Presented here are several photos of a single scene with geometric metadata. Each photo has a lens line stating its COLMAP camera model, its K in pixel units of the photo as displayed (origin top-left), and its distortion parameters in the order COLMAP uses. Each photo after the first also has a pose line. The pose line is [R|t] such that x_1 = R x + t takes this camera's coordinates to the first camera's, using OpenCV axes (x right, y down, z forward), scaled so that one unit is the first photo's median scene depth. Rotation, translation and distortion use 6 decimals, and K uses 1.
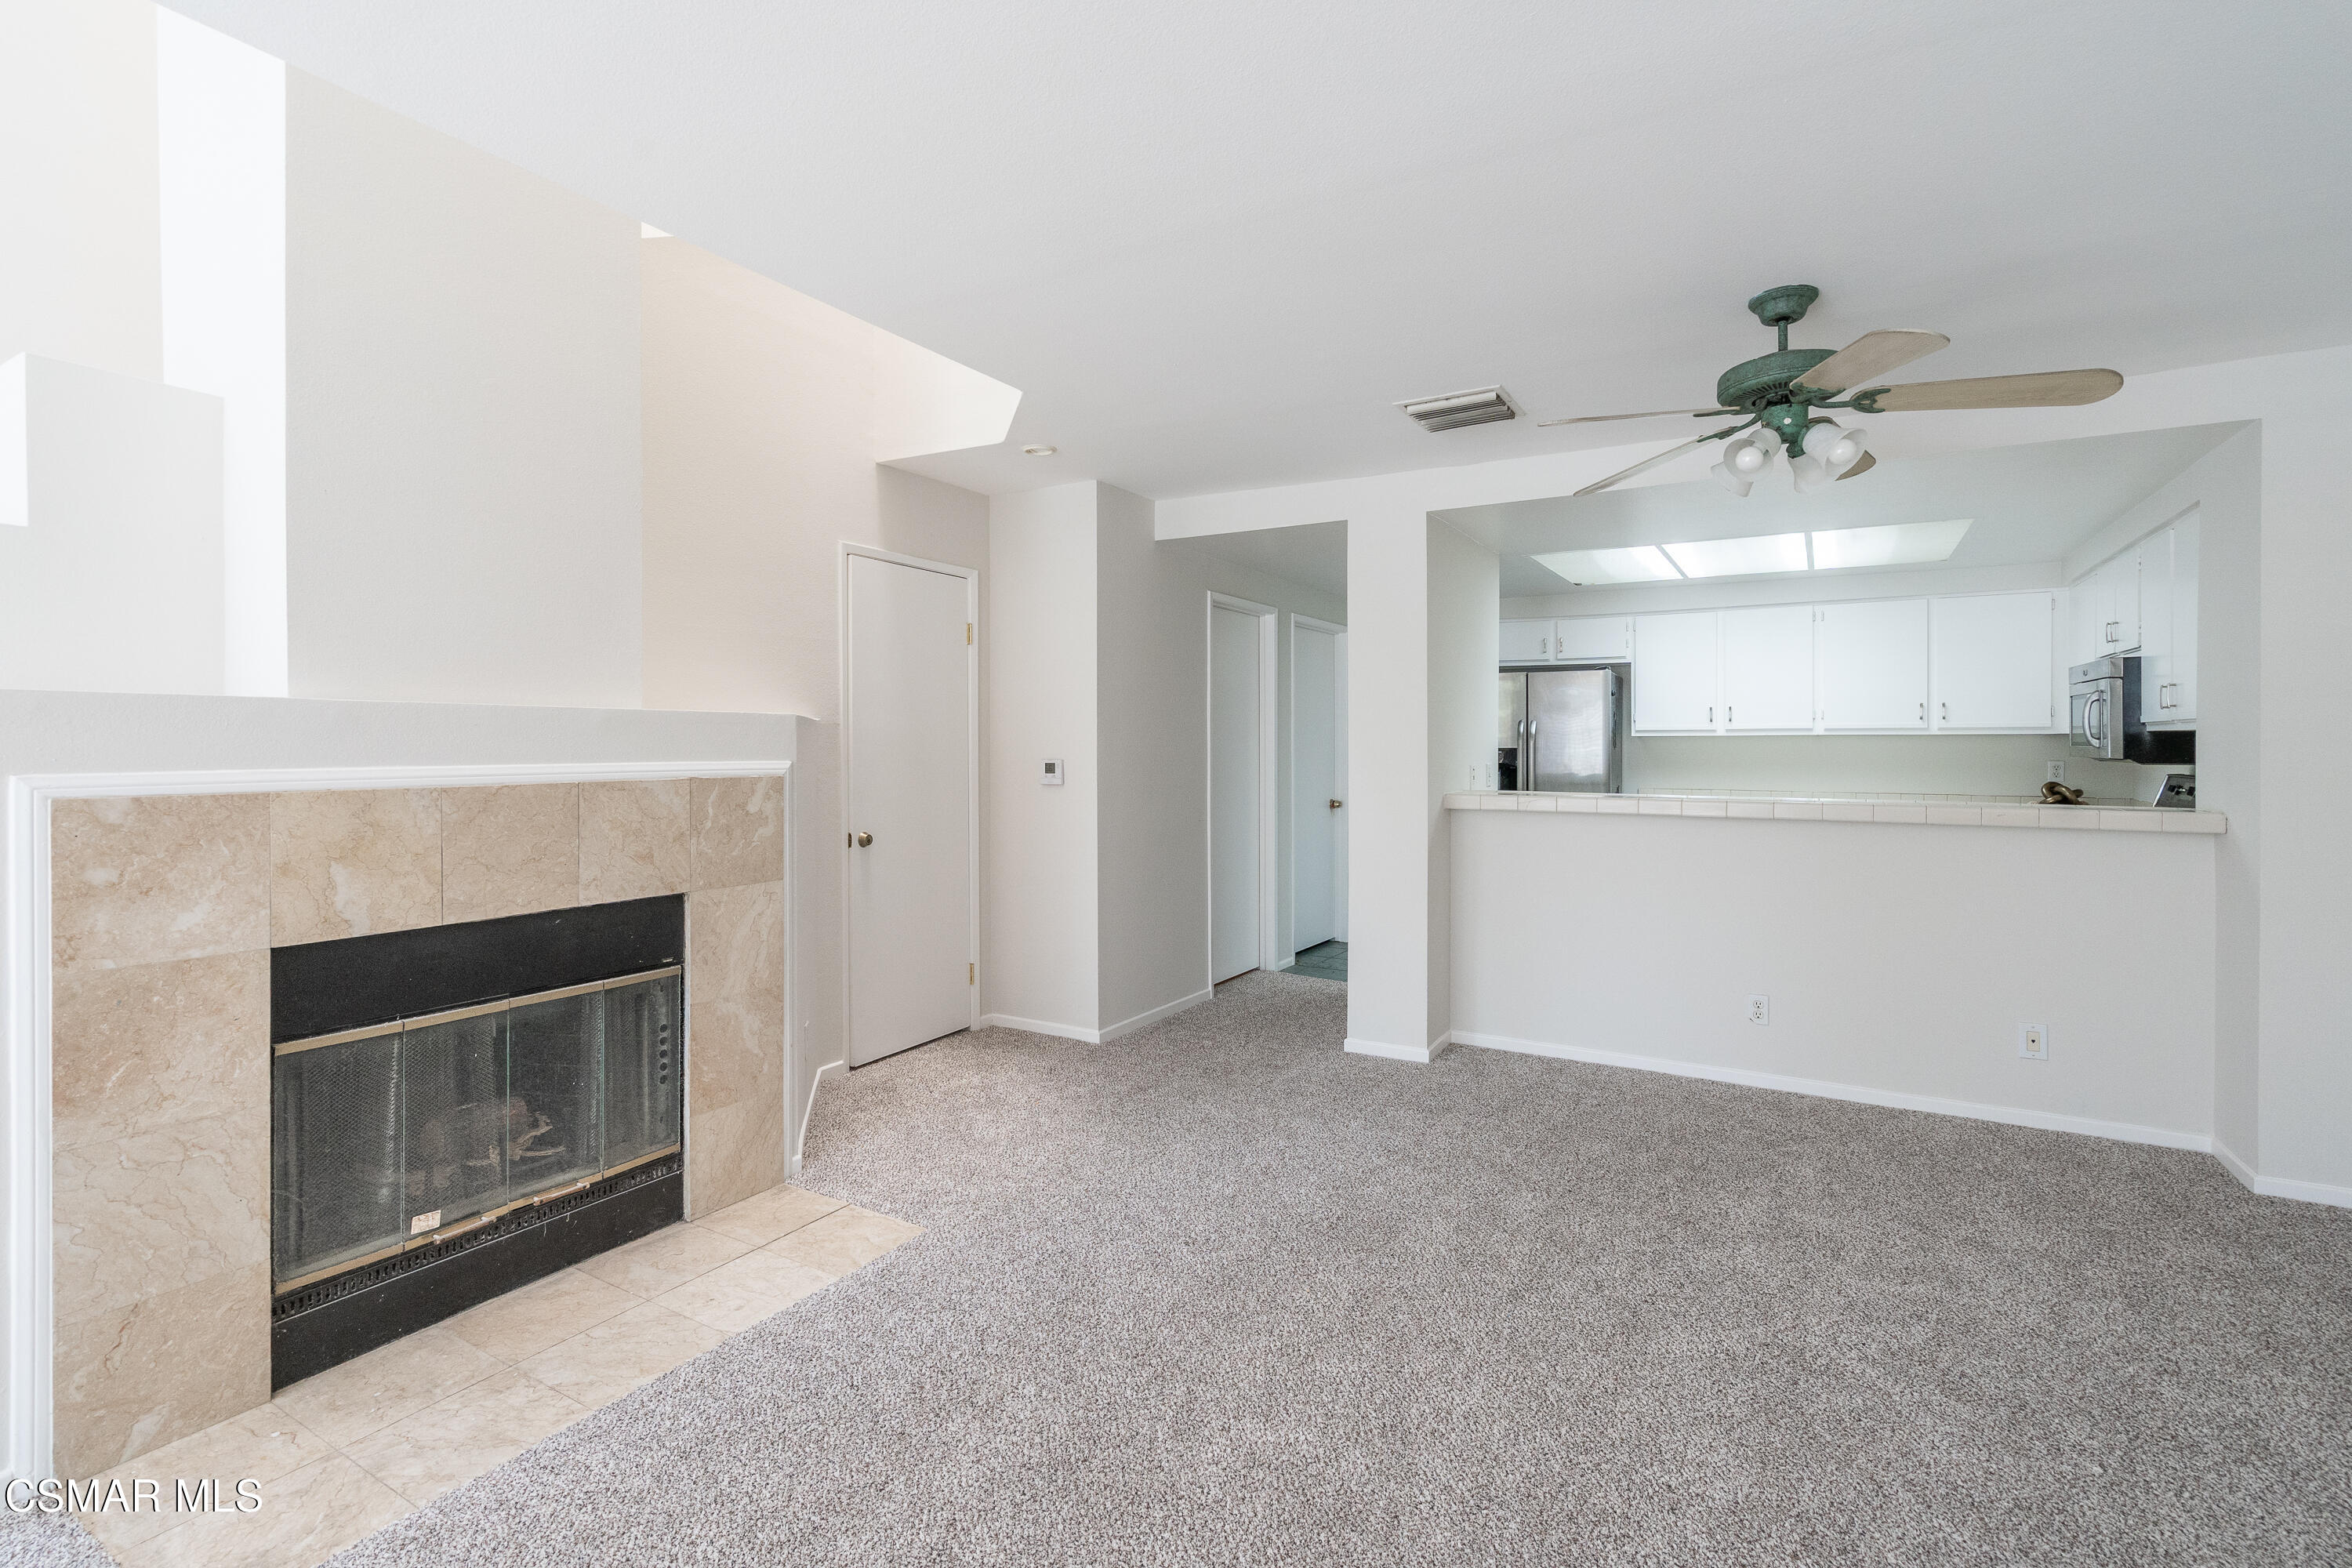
lens RADIAL K [[1064.1, 0, 1171.9], [0, 1064.1, 753.4], [0, 0, 1]] dist [-0.002322, 0.000464]
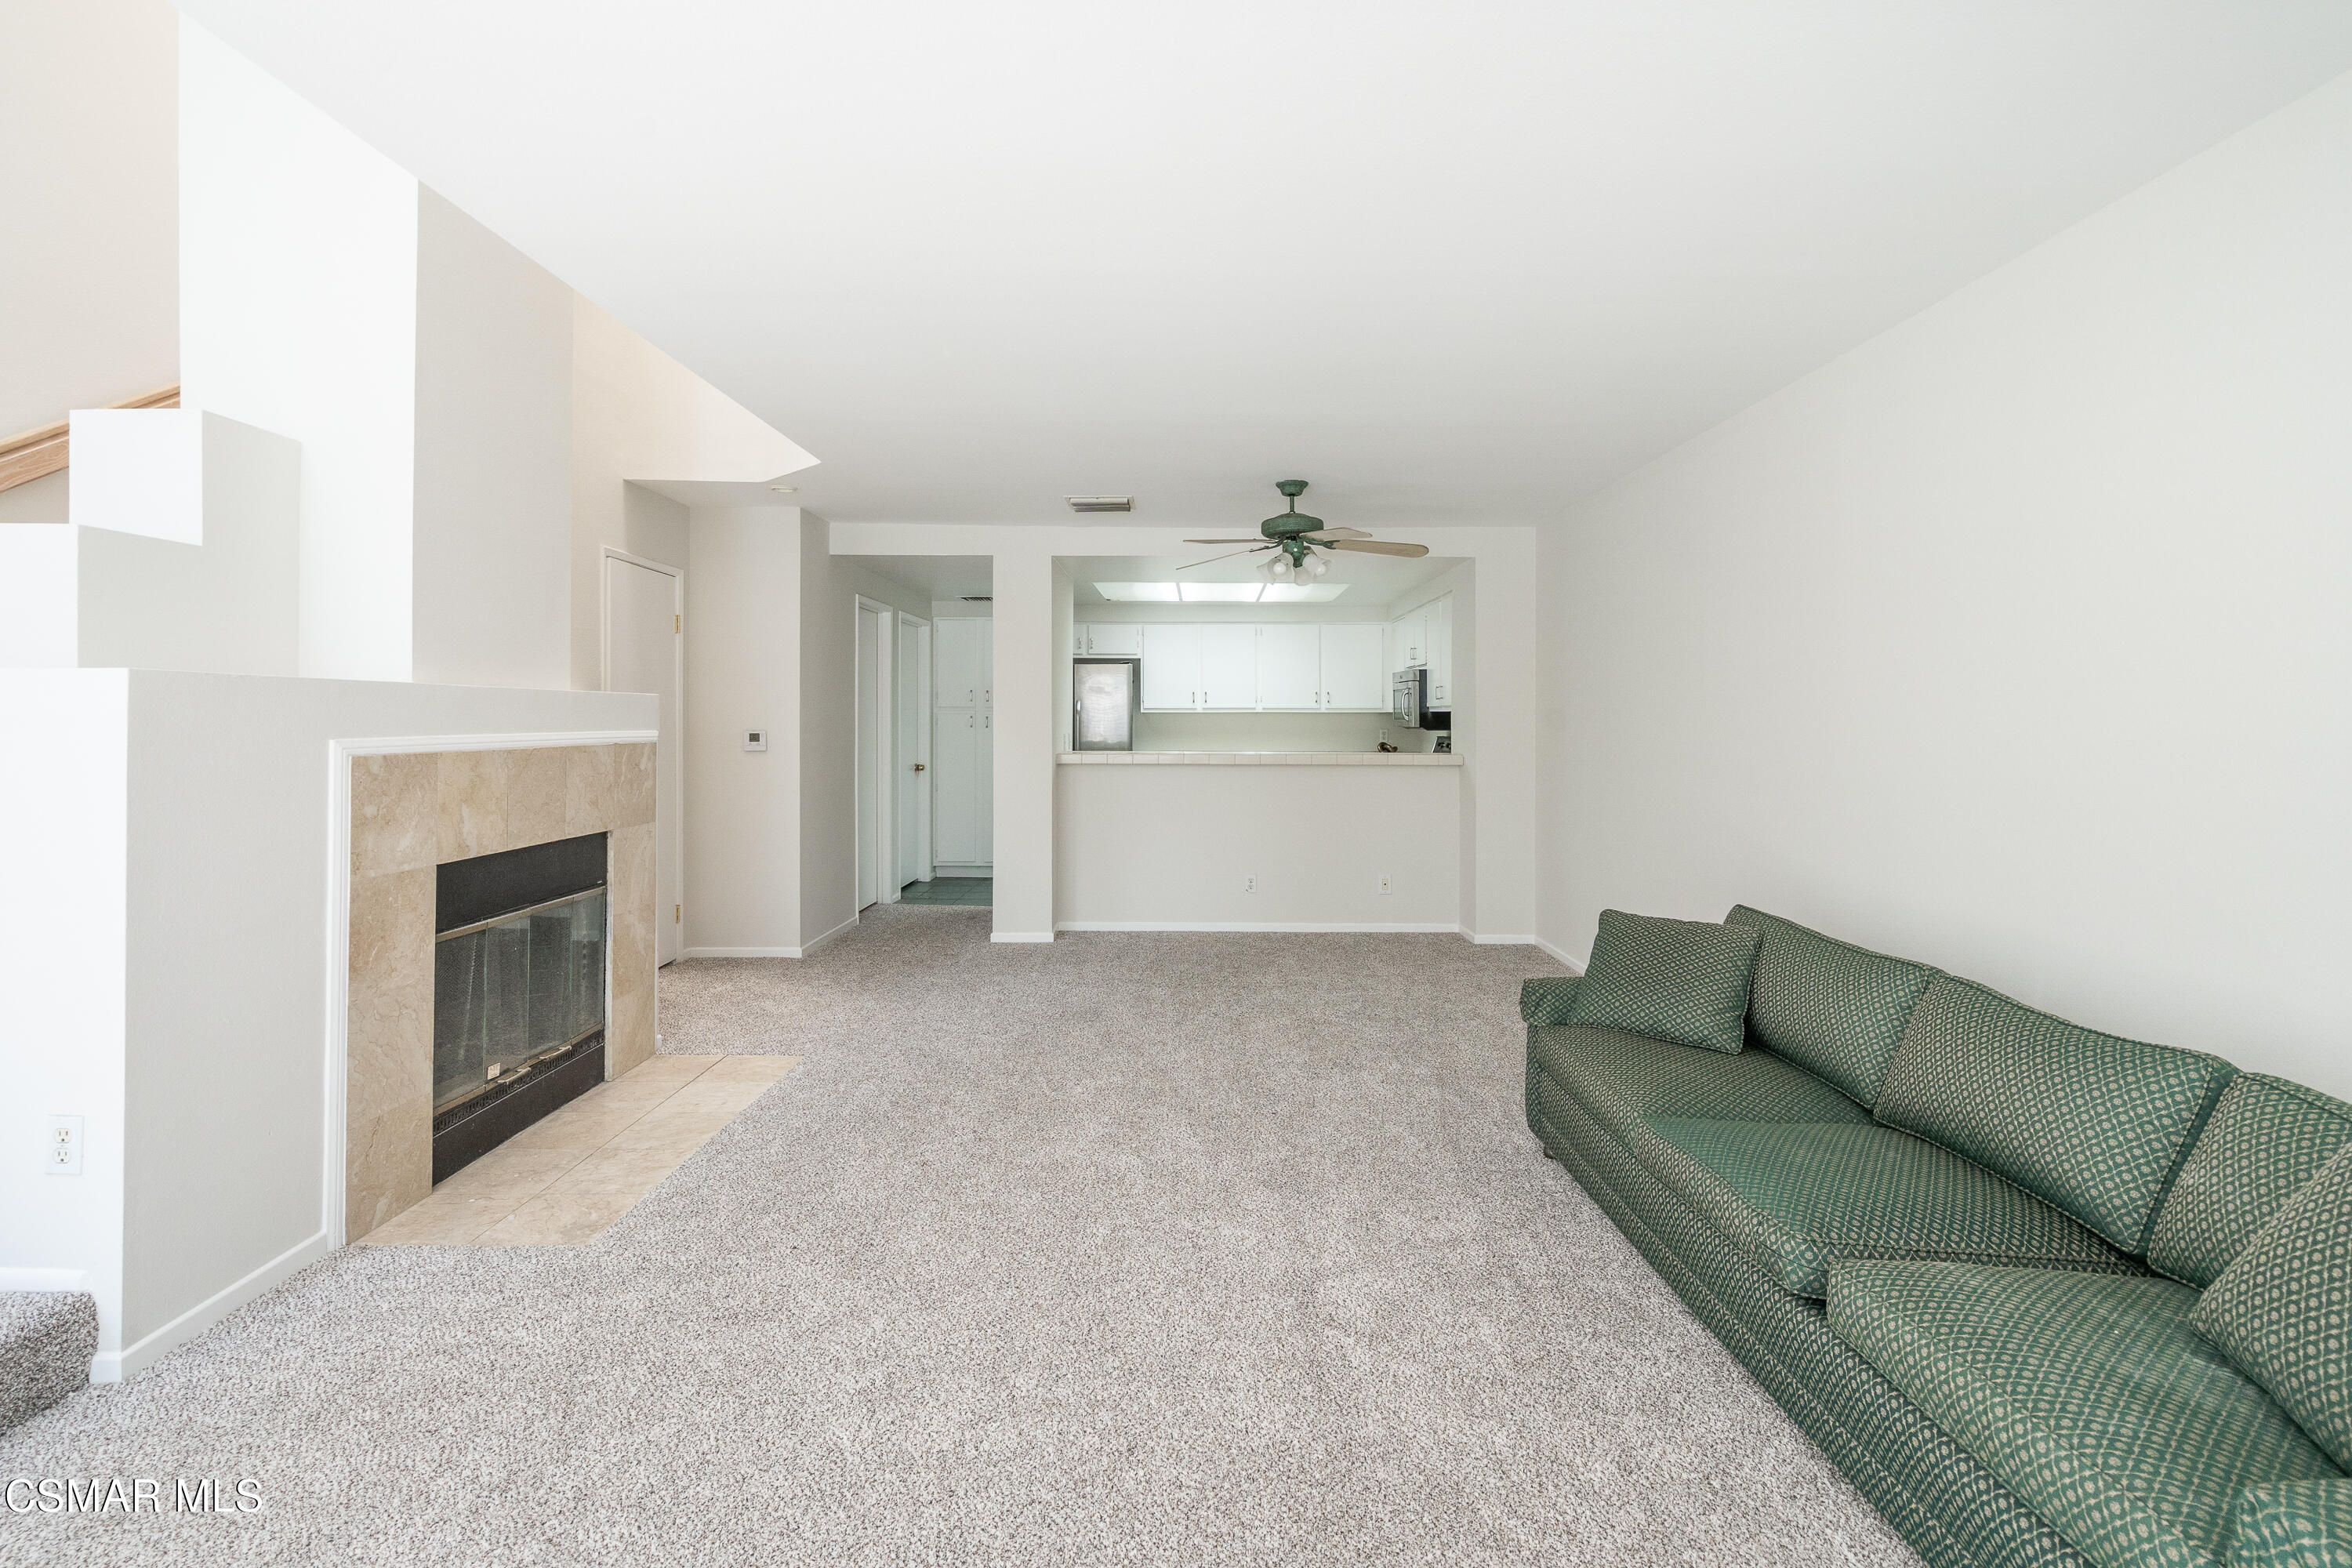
lens RADIAL K [[1067.0, 0, 1184.2], [0, 1067.0, 717.2], [0, 0, 1]] dist [-0.000447, 0.001031]
pose [[0.862767, 0.001943, 0.505597, -0.491385], [0.002639, 0.999962, -0.008347, 0.003381], [-0.505594, 0.008536, 0.862729, -0.481683]]
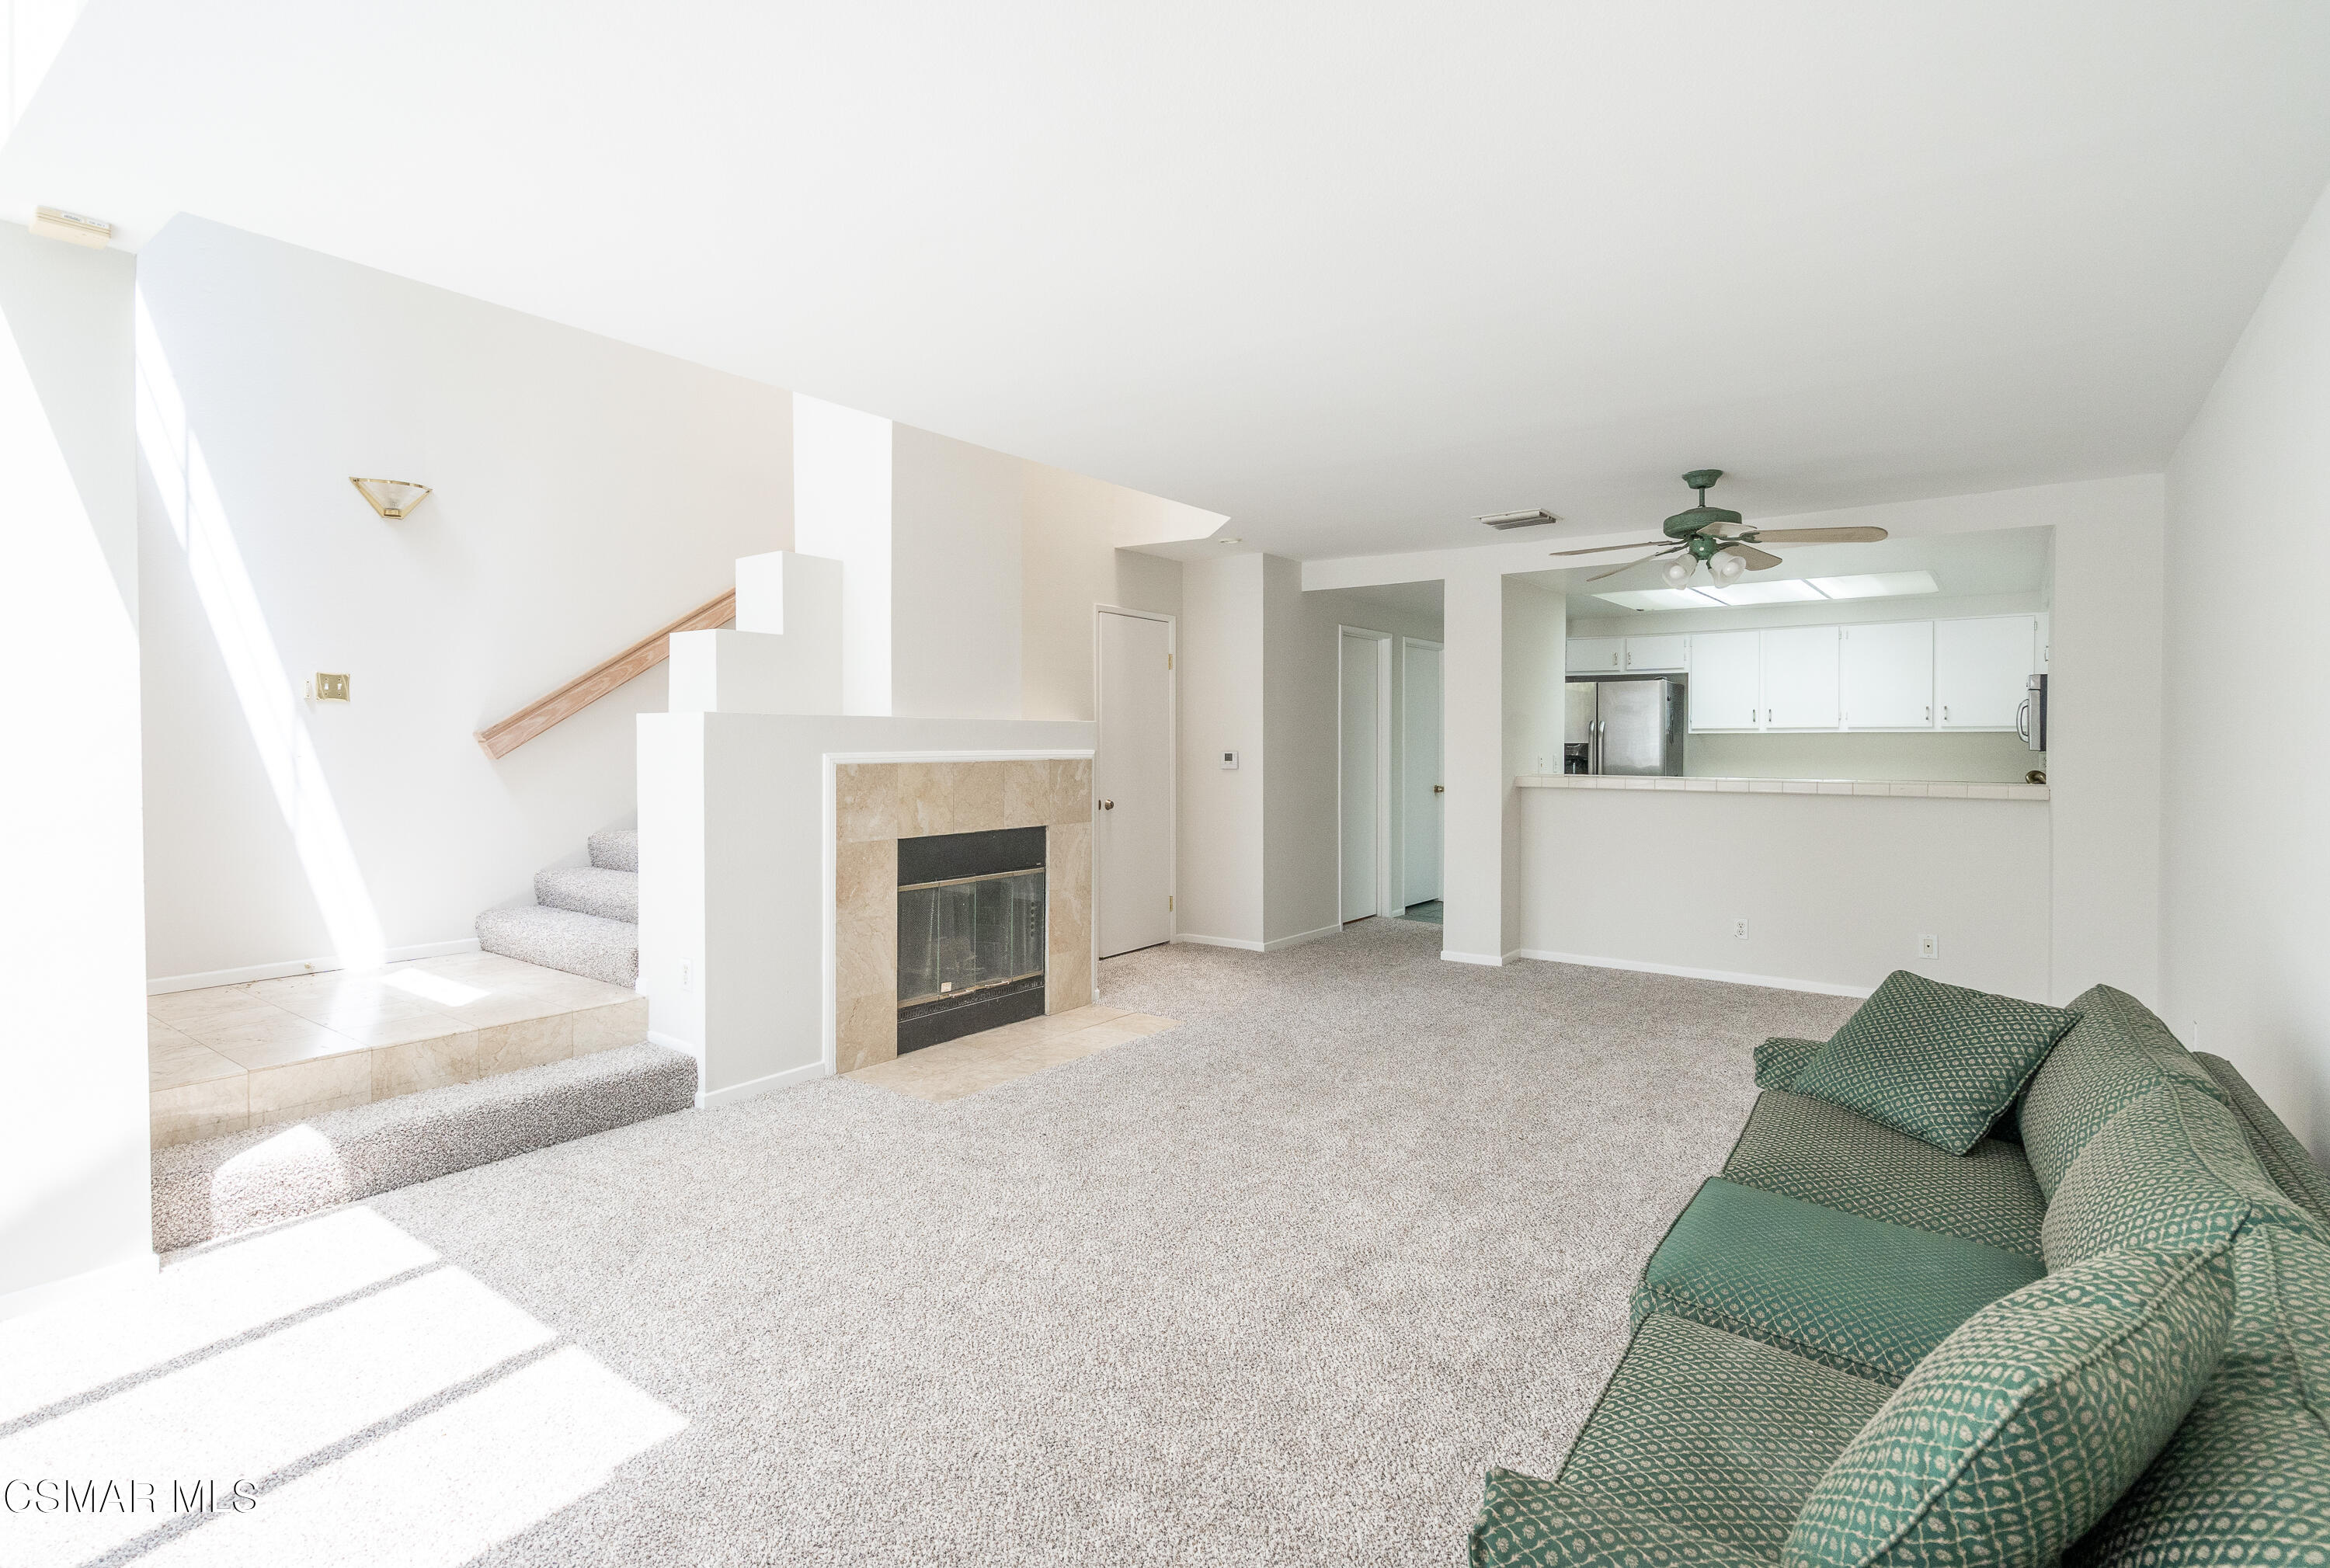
lens RADIAL K [[1109.9, 0, 1152.7], [0, 1109.9, 763.3], [0, 0, 1]] dist [-0.011055, 0.007078]
pose [[0.994039, 0.001905, -0.109012, -0.085839], [-0.000672, 0.999935, 0.011353, 0.008573], [0.109026, -0.011212, 0.993976, -0.745704]]
